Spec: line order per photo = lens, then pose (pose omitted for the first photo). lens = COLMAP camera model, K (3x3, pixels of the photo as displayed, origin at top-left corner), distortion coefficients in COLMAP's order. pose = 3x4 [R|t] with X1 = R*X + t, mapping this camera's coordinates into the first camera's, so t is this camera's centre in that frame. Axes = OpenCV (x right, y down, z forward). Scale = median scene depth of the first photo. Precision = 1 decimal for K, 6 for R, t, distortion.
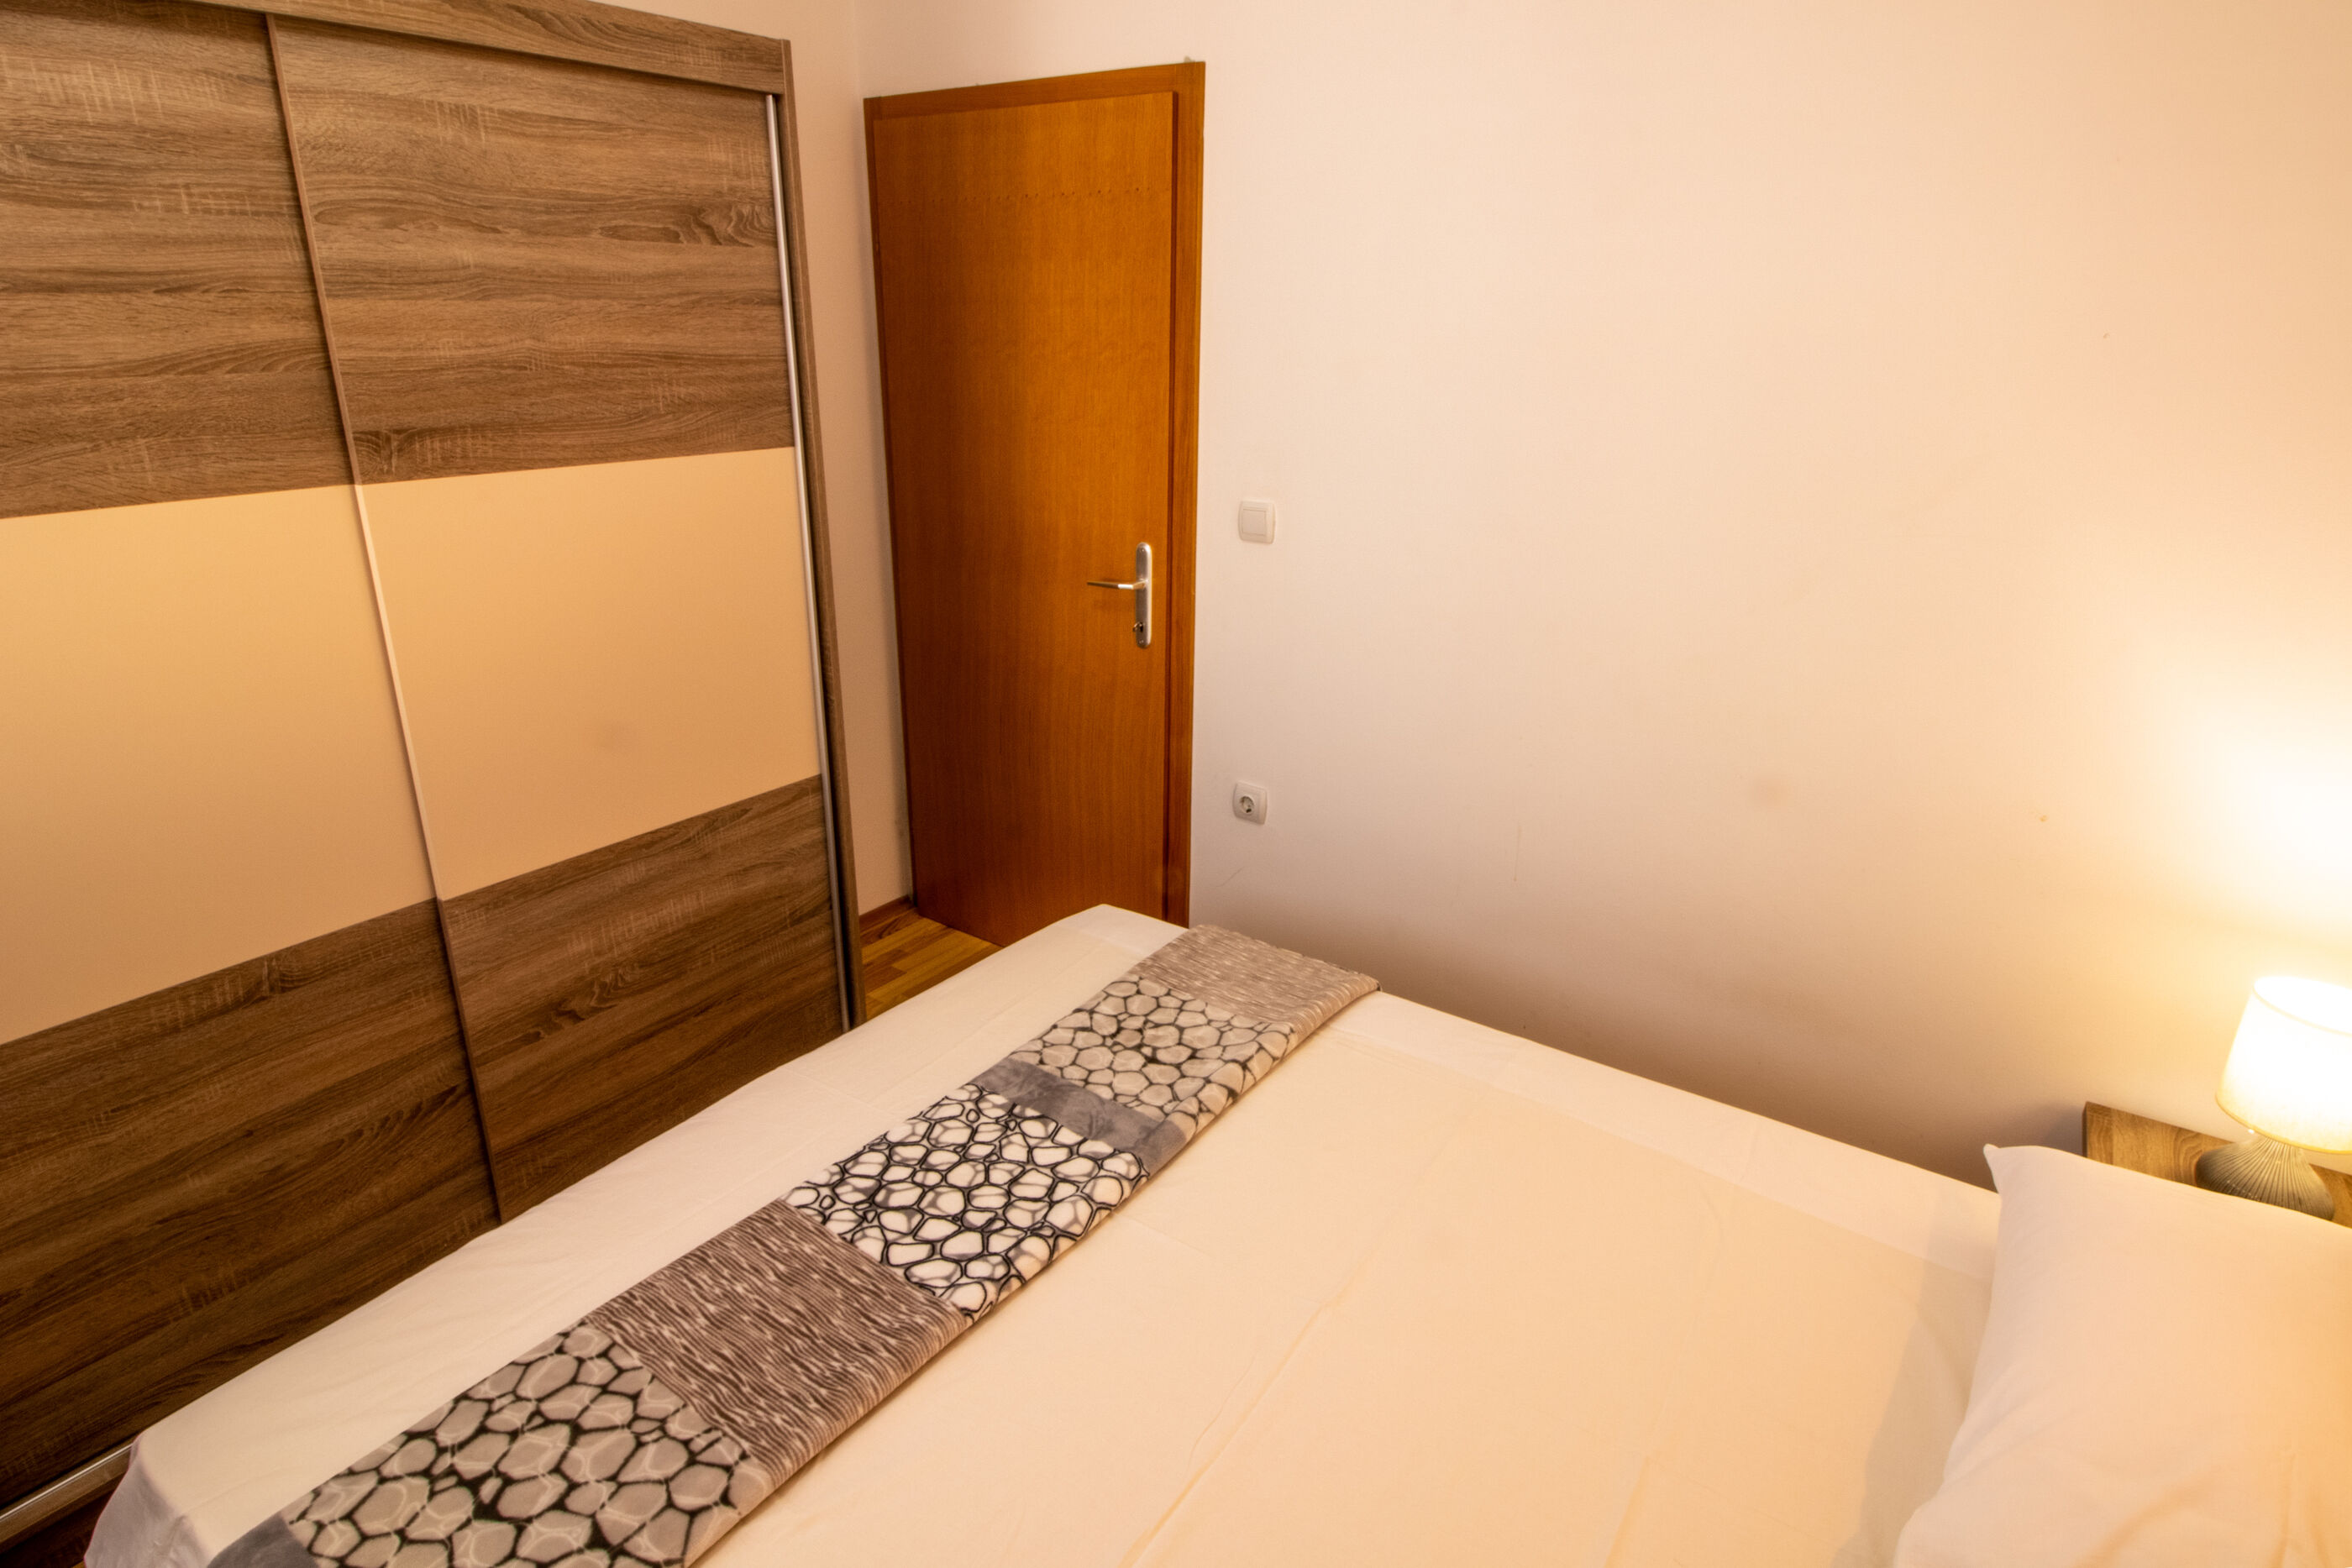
lens RADIAL K [[1224.4, 0, 1179.6], [0, 1224.4, 904.1], [0, 0, 1]] dist [-0.001281, -0.000768]
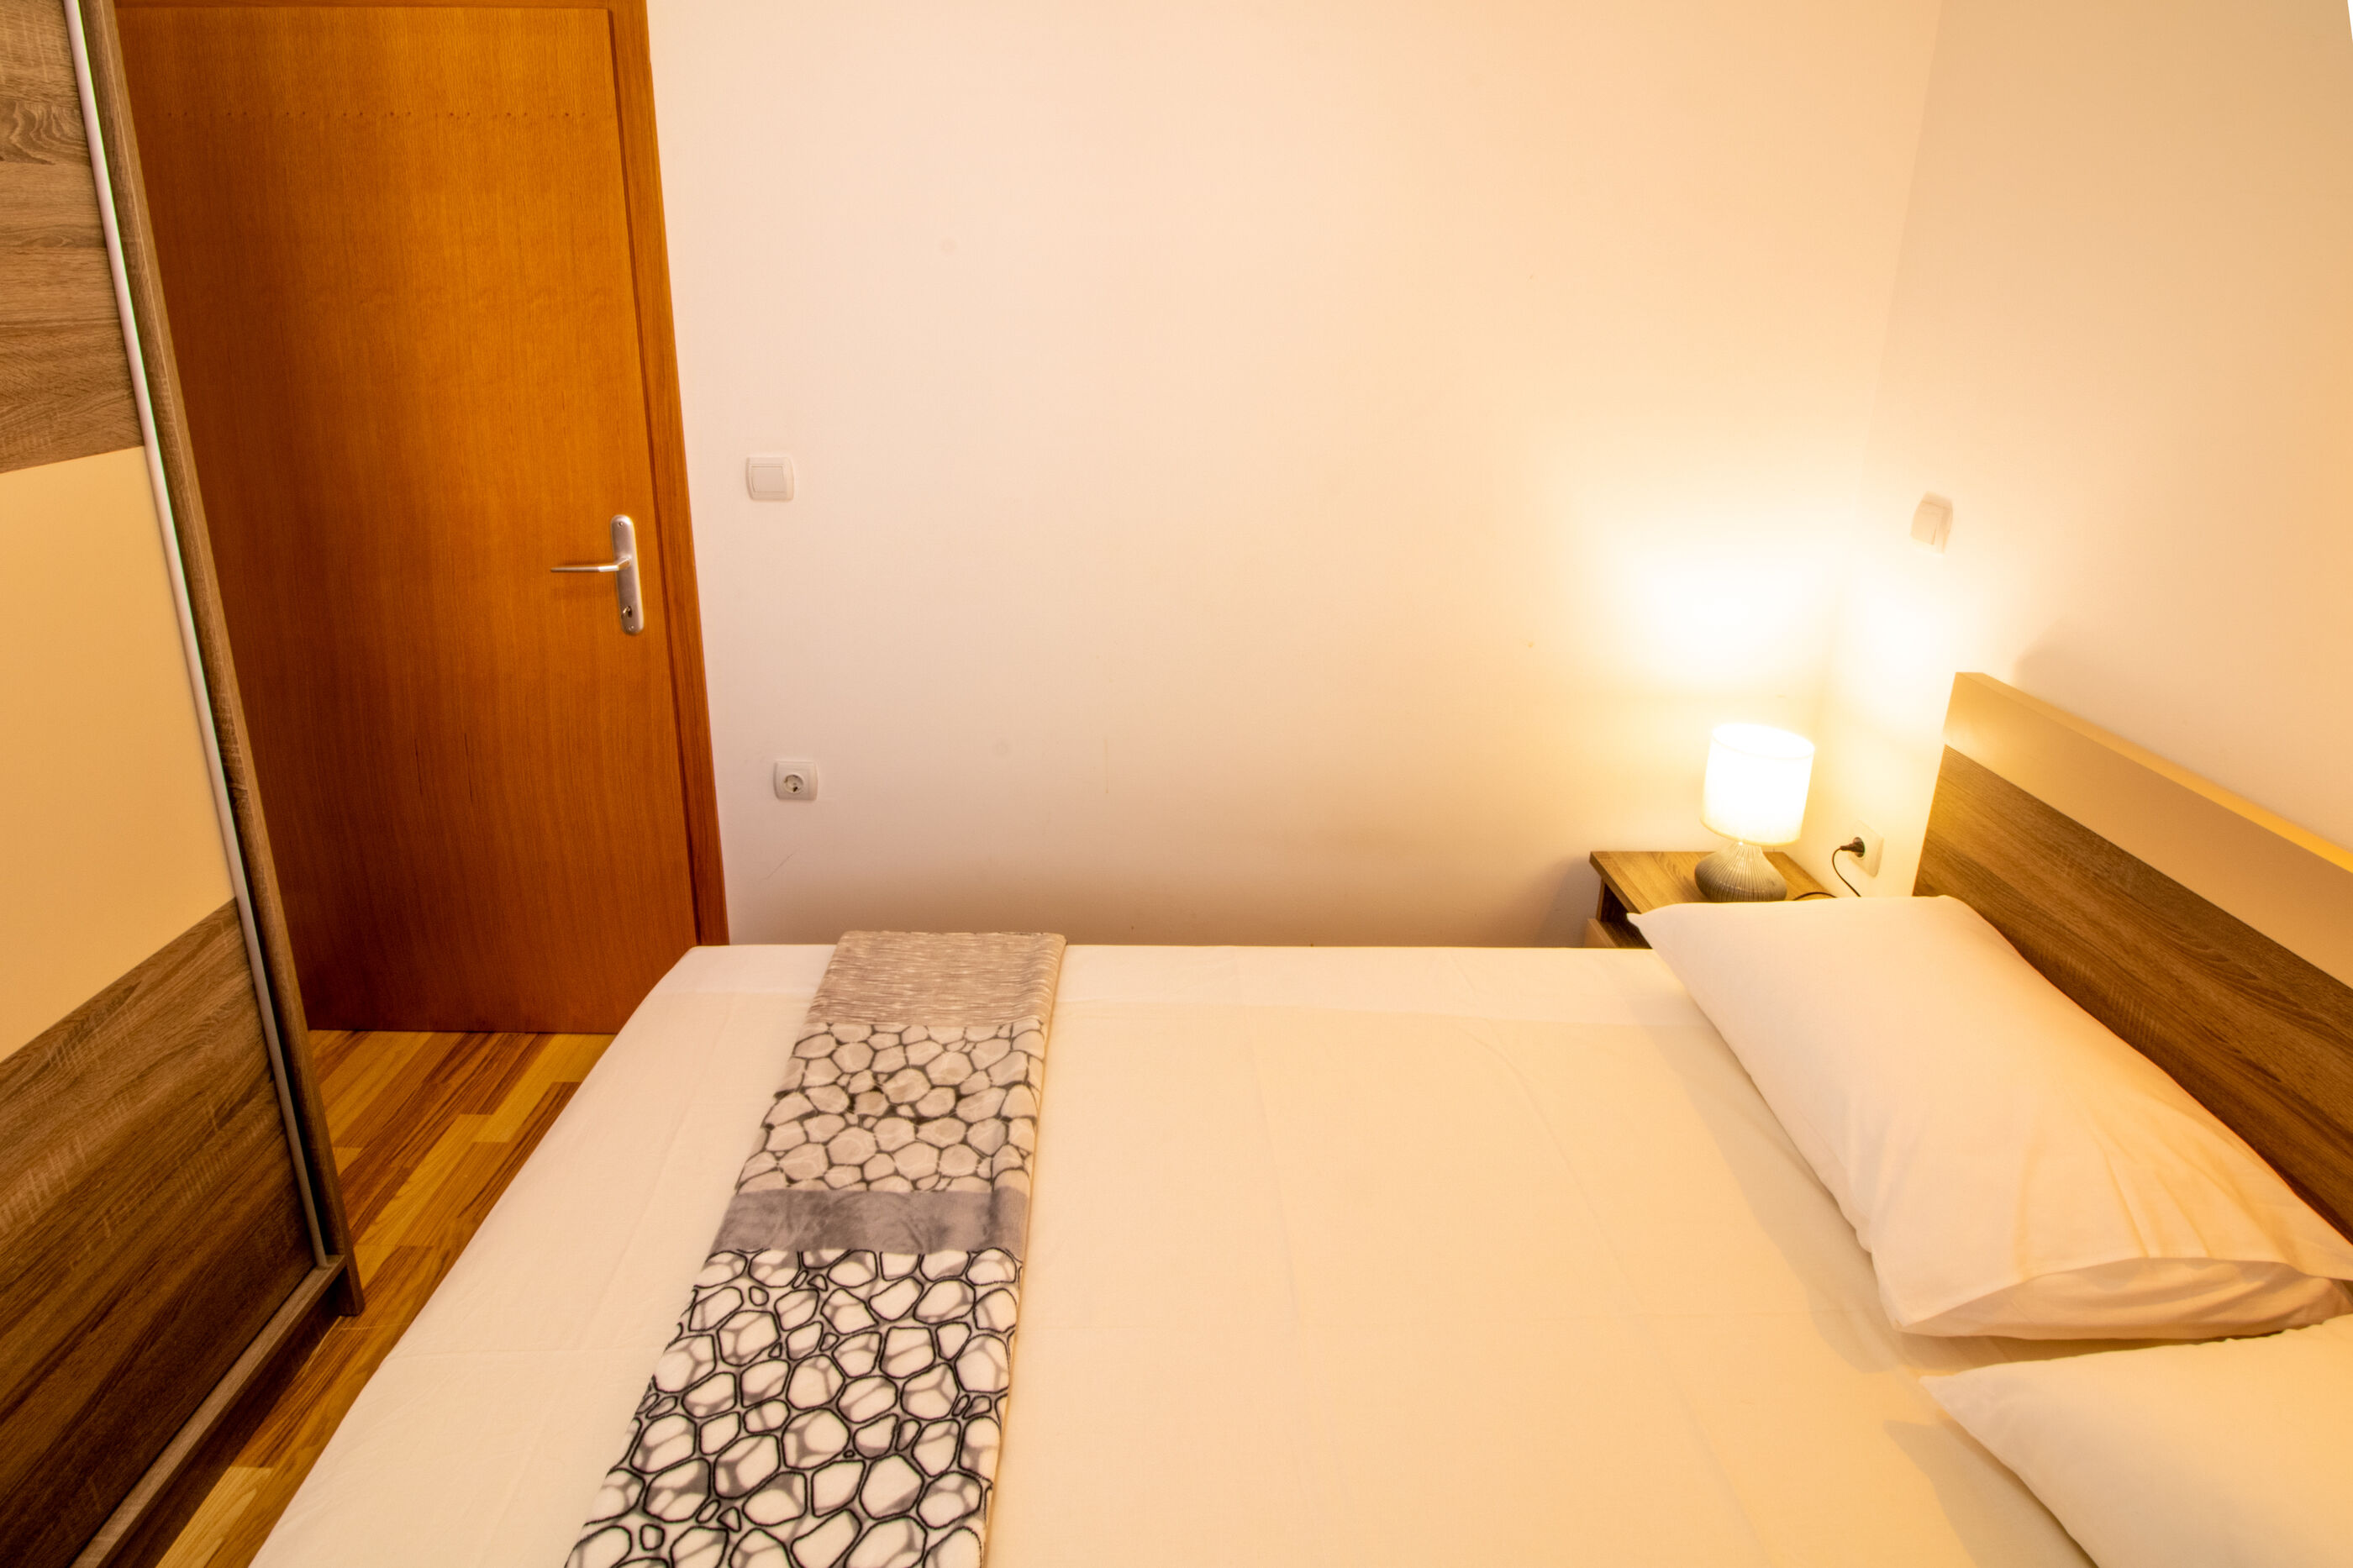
lens RADIAL K [[1147.8, 0, 1166.4], [0, 1147.8, 683.6], [0, 0, 1]] dist [-0.001817, -0.009225]
pose [[0.807234, -0.199871, 0.555360, -0.262015], [0.249575, 0.968250, -0.014297, -0.107038], [-0.534870, 0.150145, 0.831487, 0.219715]]
